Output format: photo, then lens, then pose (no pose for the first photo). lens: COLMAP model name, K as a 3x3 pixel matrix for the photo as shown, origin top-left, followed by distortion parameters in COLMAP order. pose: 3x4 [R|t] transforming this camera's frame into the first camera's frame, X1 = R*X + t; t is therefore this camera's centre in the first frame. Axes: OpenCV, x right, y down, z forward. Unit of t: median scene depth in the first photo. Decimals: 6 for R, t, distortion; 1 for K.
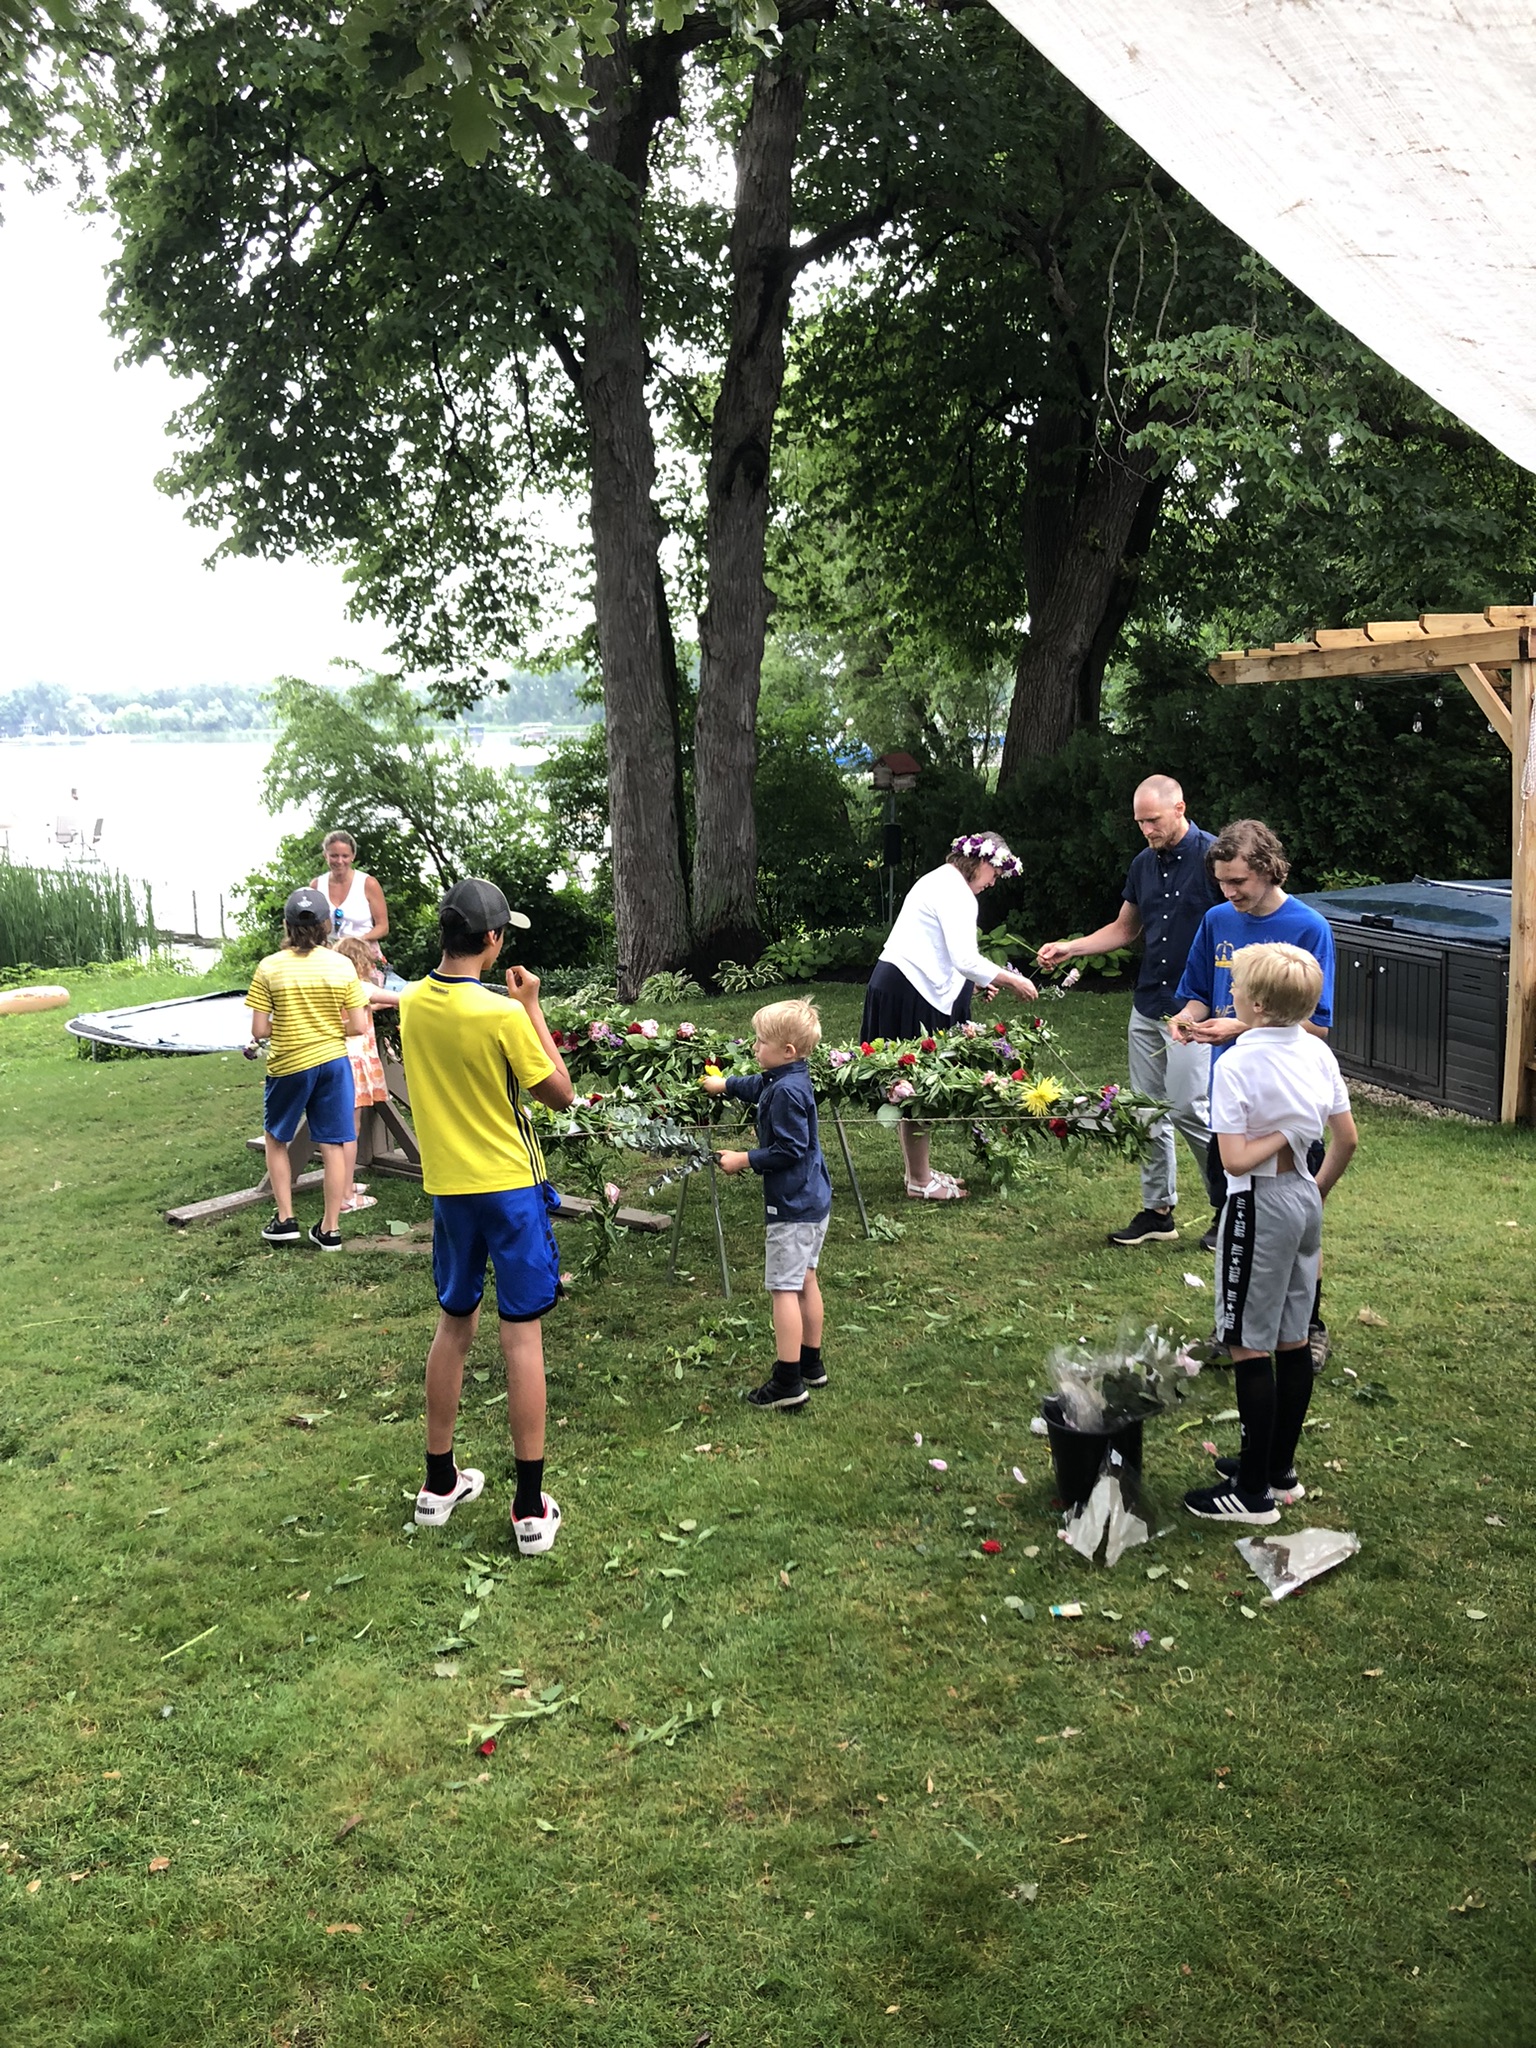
lens RADIAL K [[1632.3, 0, 768.0], [0, 1632.3, 1024.0], [0, 0, 1]] dist [0.003577, 0.002149]
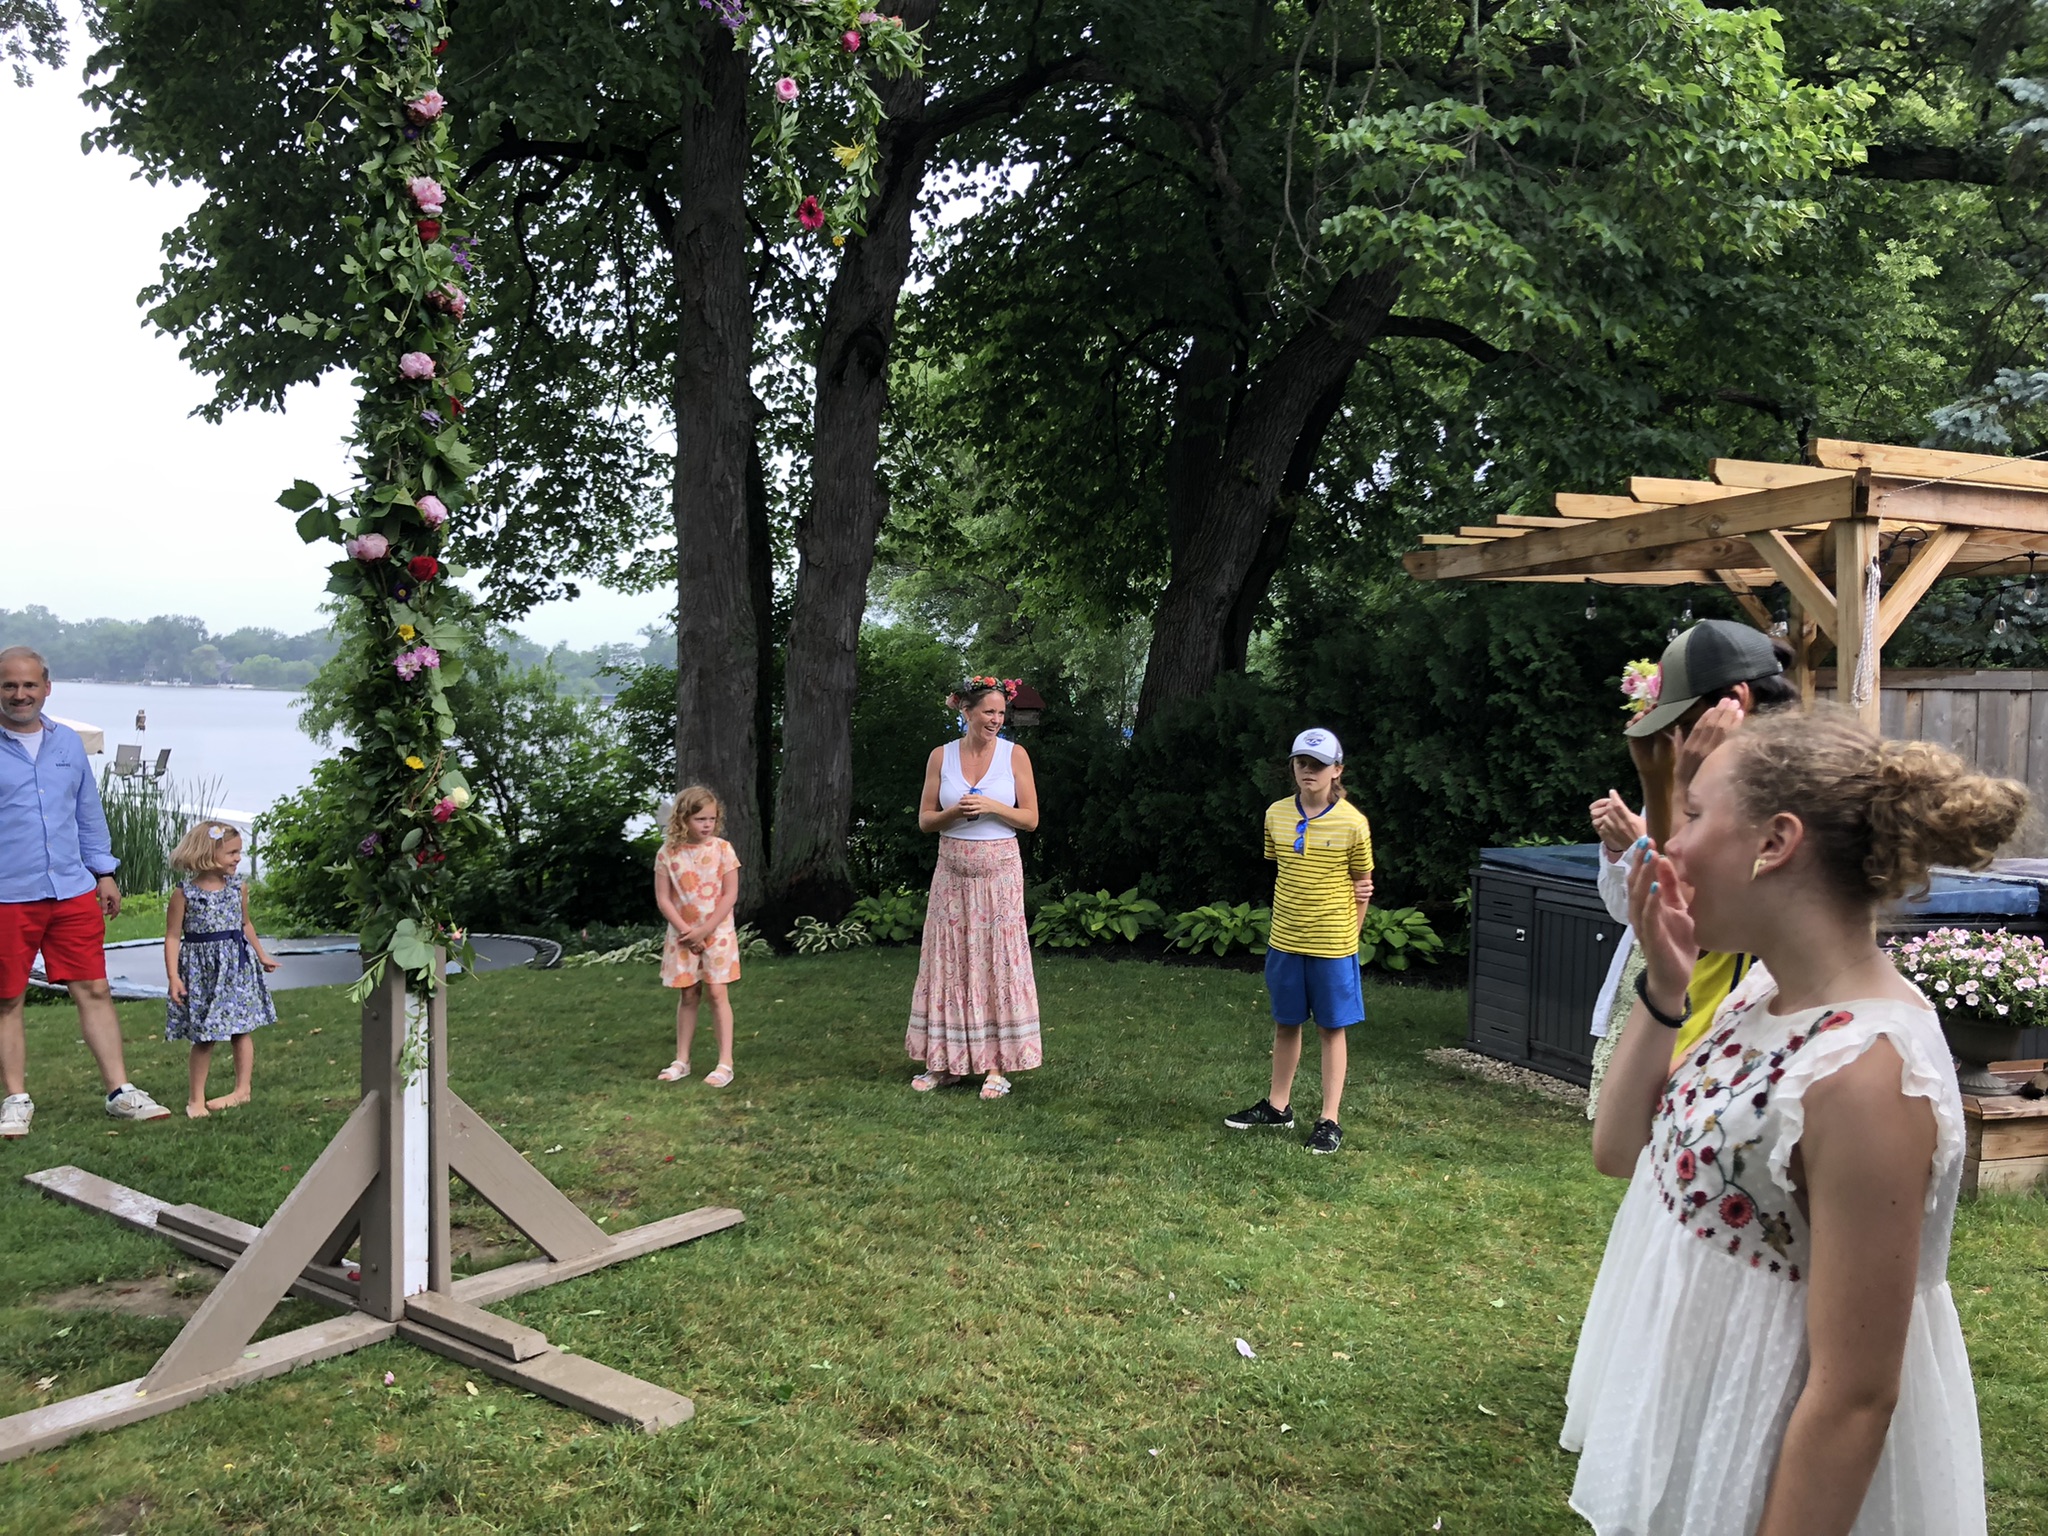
lens RADIAL K [[1609.2, 0, 1024.0], [0, 1609.2, 768.0], [0, 0, 1]] dist [0.112570, -0.286111]
pose [[0.995864, 0.054420, 0.072756, 0.017738], [-0.042884, 0.987503, -0.151652, 0.005463], [-0.080099, 0.147904, 0.985753, 0.132808]]
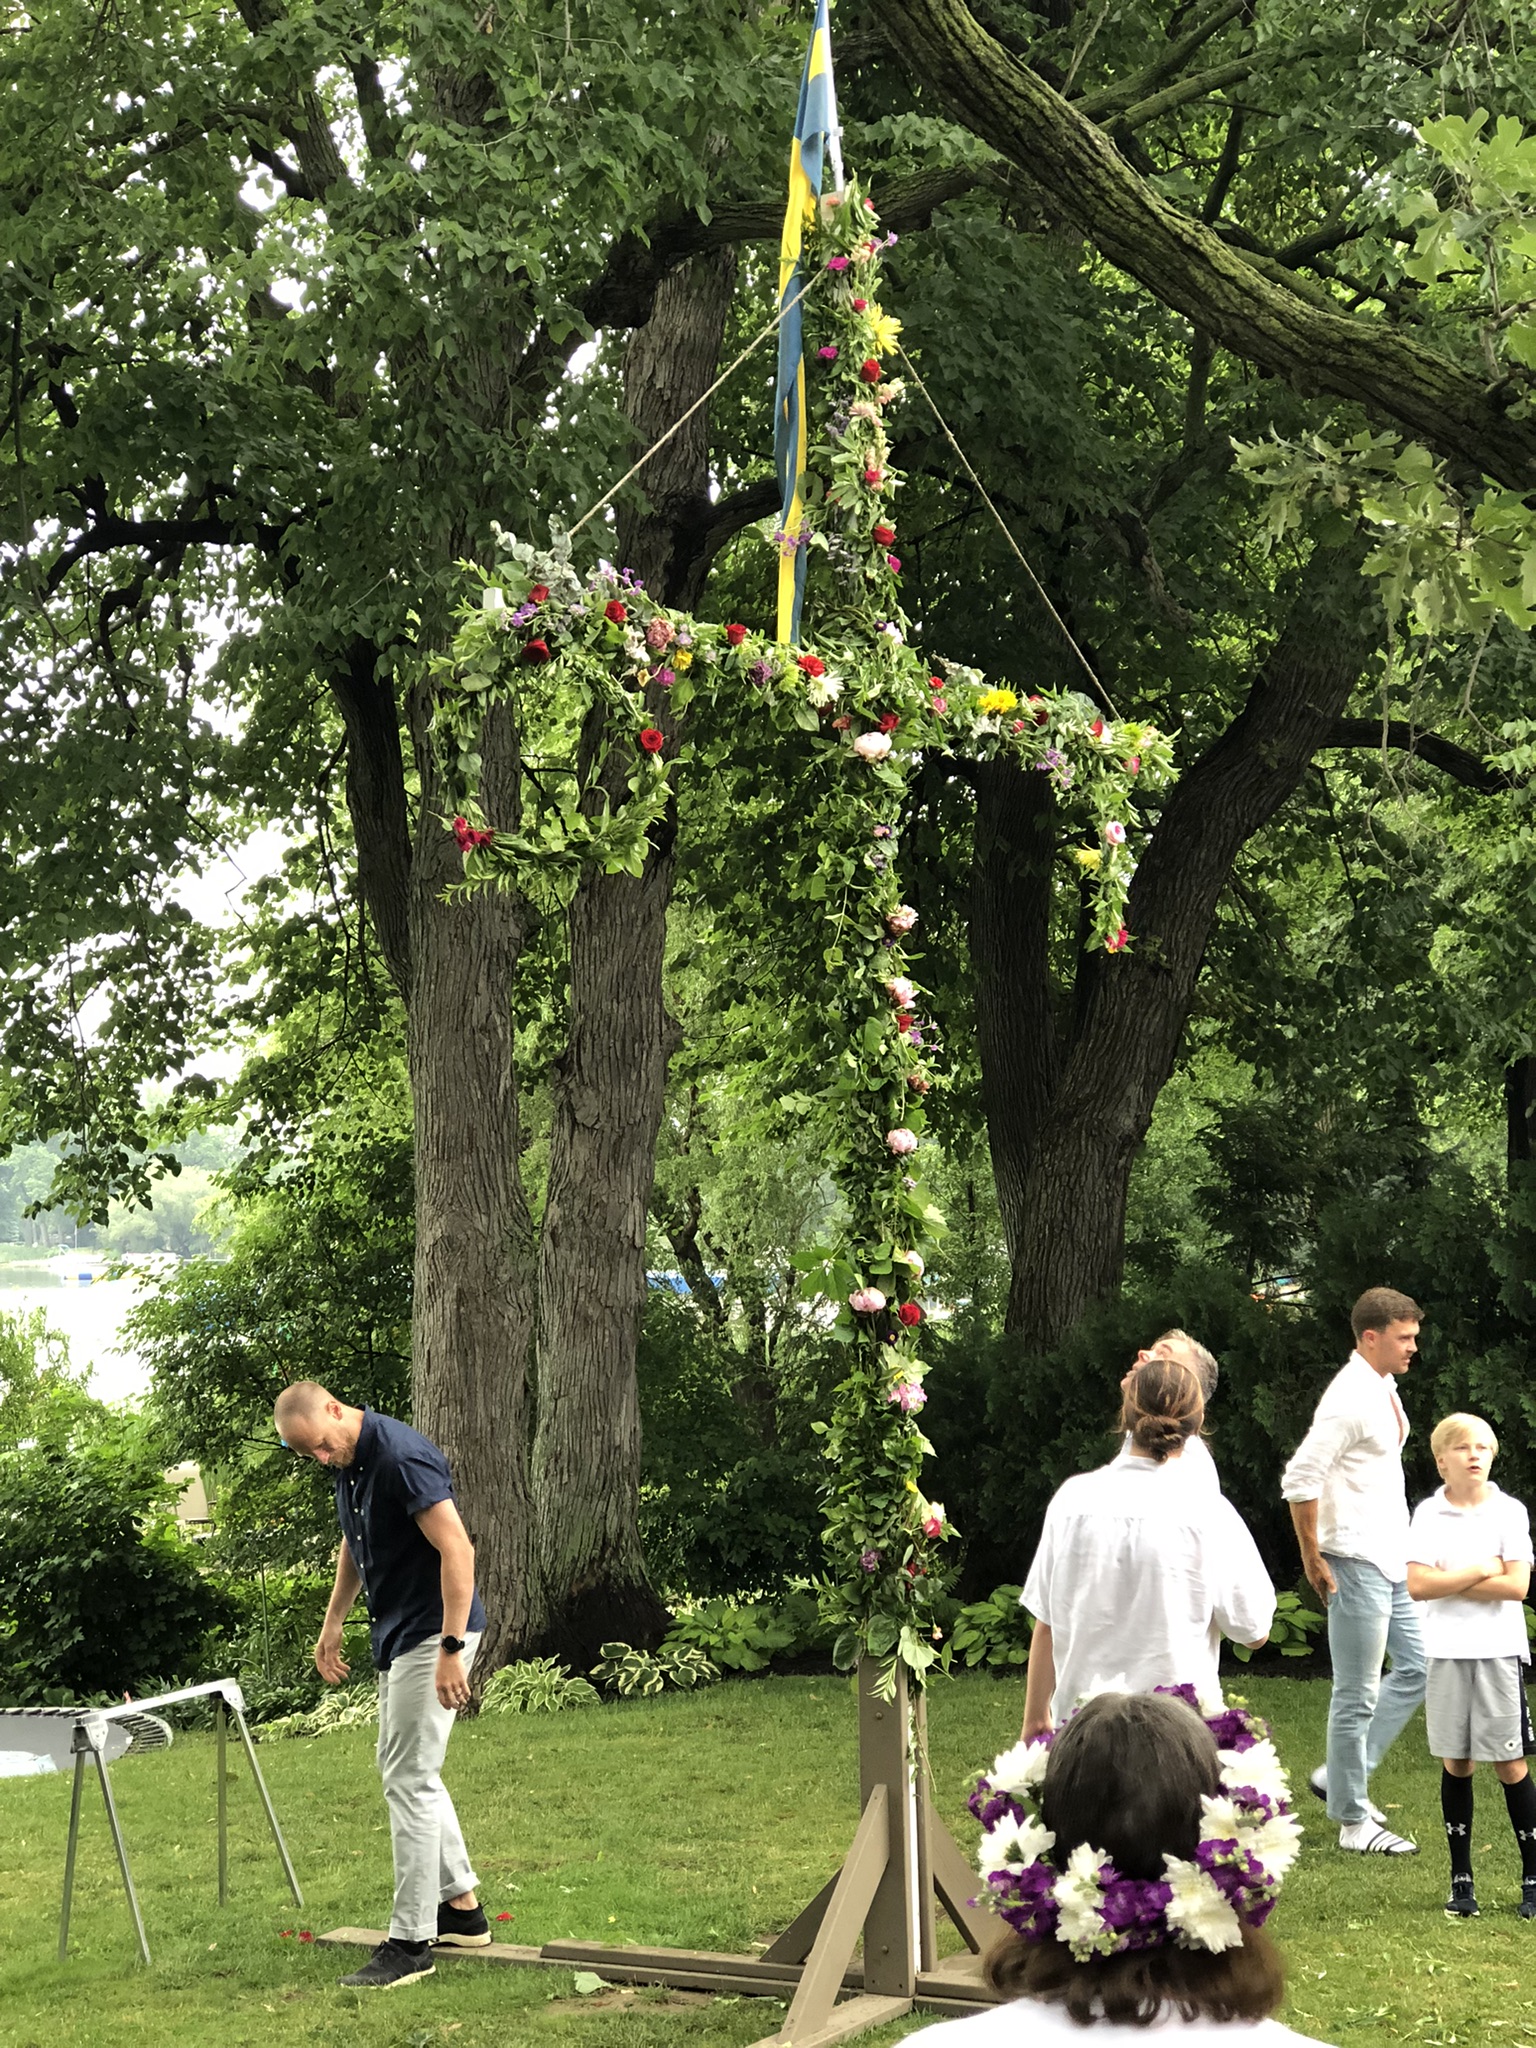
lens RADIAL K [[3216.2, 0, 768.0], [0, 3216.2, 1024.0], [0, 0, 1]] dist [0.024986, 0.019094]
pose [[0.981667, 0.027318, 0.188636, -0.155229], [0.021116, 0.967996, -0.250075, 0.028280], [-0.189430, 0.249473, 0.949673, -0.114778]]
